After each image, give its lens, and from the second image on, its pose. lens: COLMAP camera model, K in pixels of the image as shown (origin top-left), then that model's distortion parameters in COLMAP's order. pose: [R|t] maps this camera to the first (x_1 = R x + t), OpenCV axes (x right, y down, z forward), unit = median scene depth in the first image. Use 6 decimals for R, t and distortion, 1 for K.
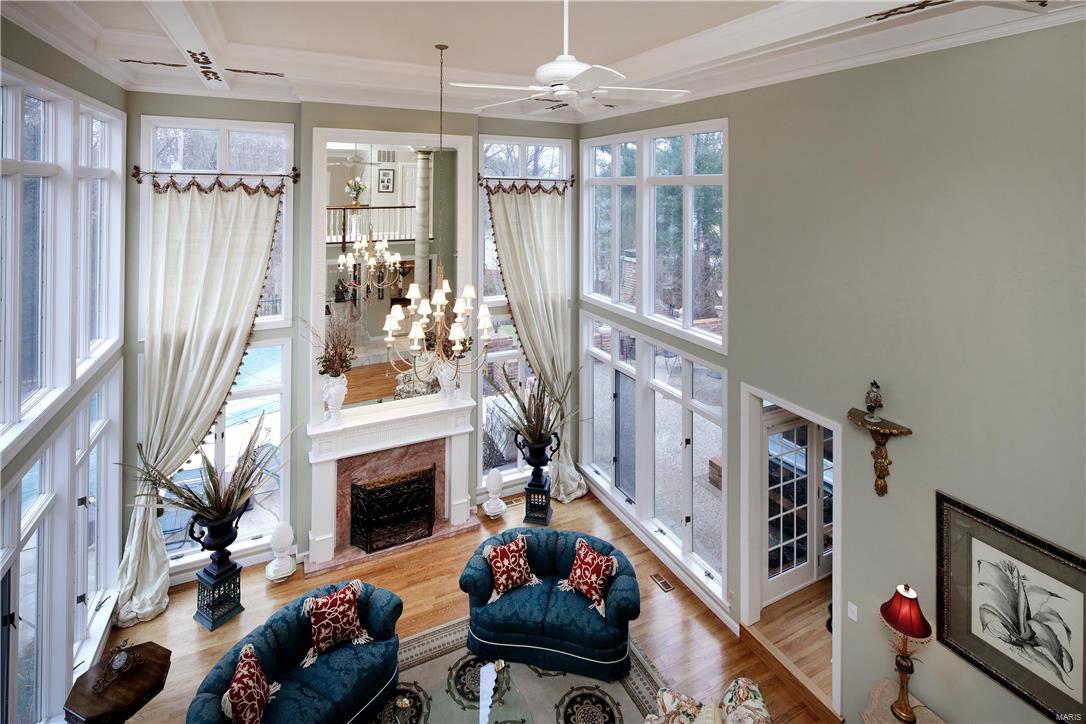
lens RADIAL K [[524.9, 0, 543.2], [0, 524.9, 171.9], [0, 0, 1]] dist [-0.000935, -0.001381]
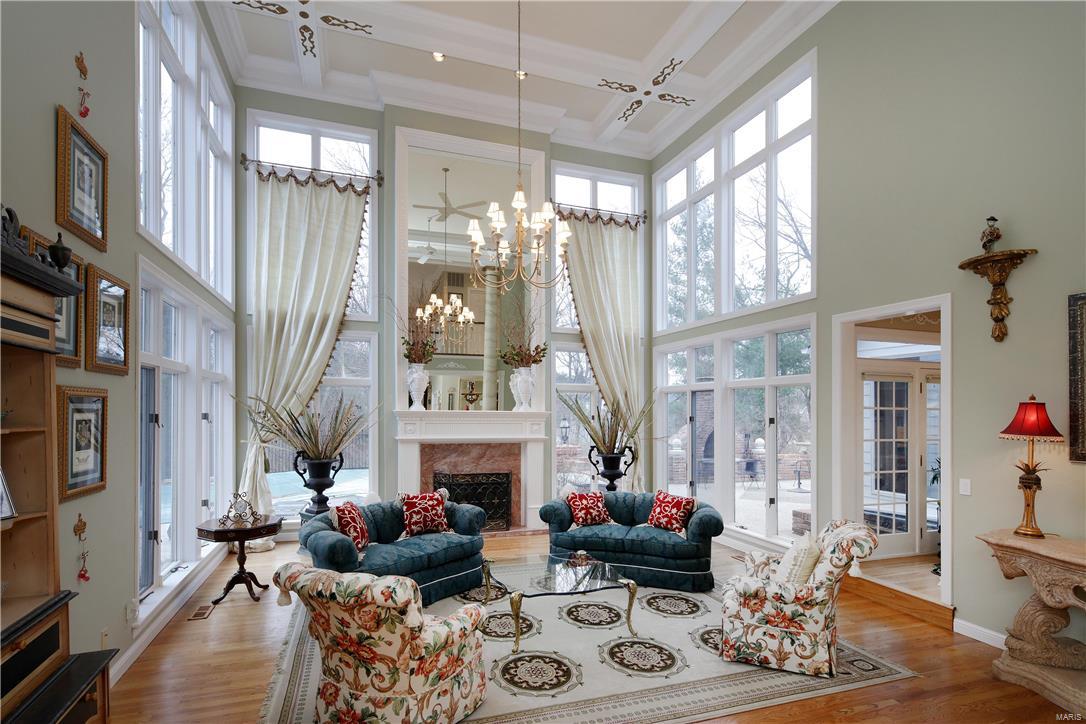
lens RADIAL K [[530.2, 0, 532.0], [0, 530.2, 403.2], [0, 0, 1]] dist [0.001365, 0.000179]
pose [[0.990480, -0.006539, -0.137500, -0.026563], [0.007988, 0.999918, 0.009986, 0.488054], [0.137424, -0.010989, 0.990451, -0.023195]]
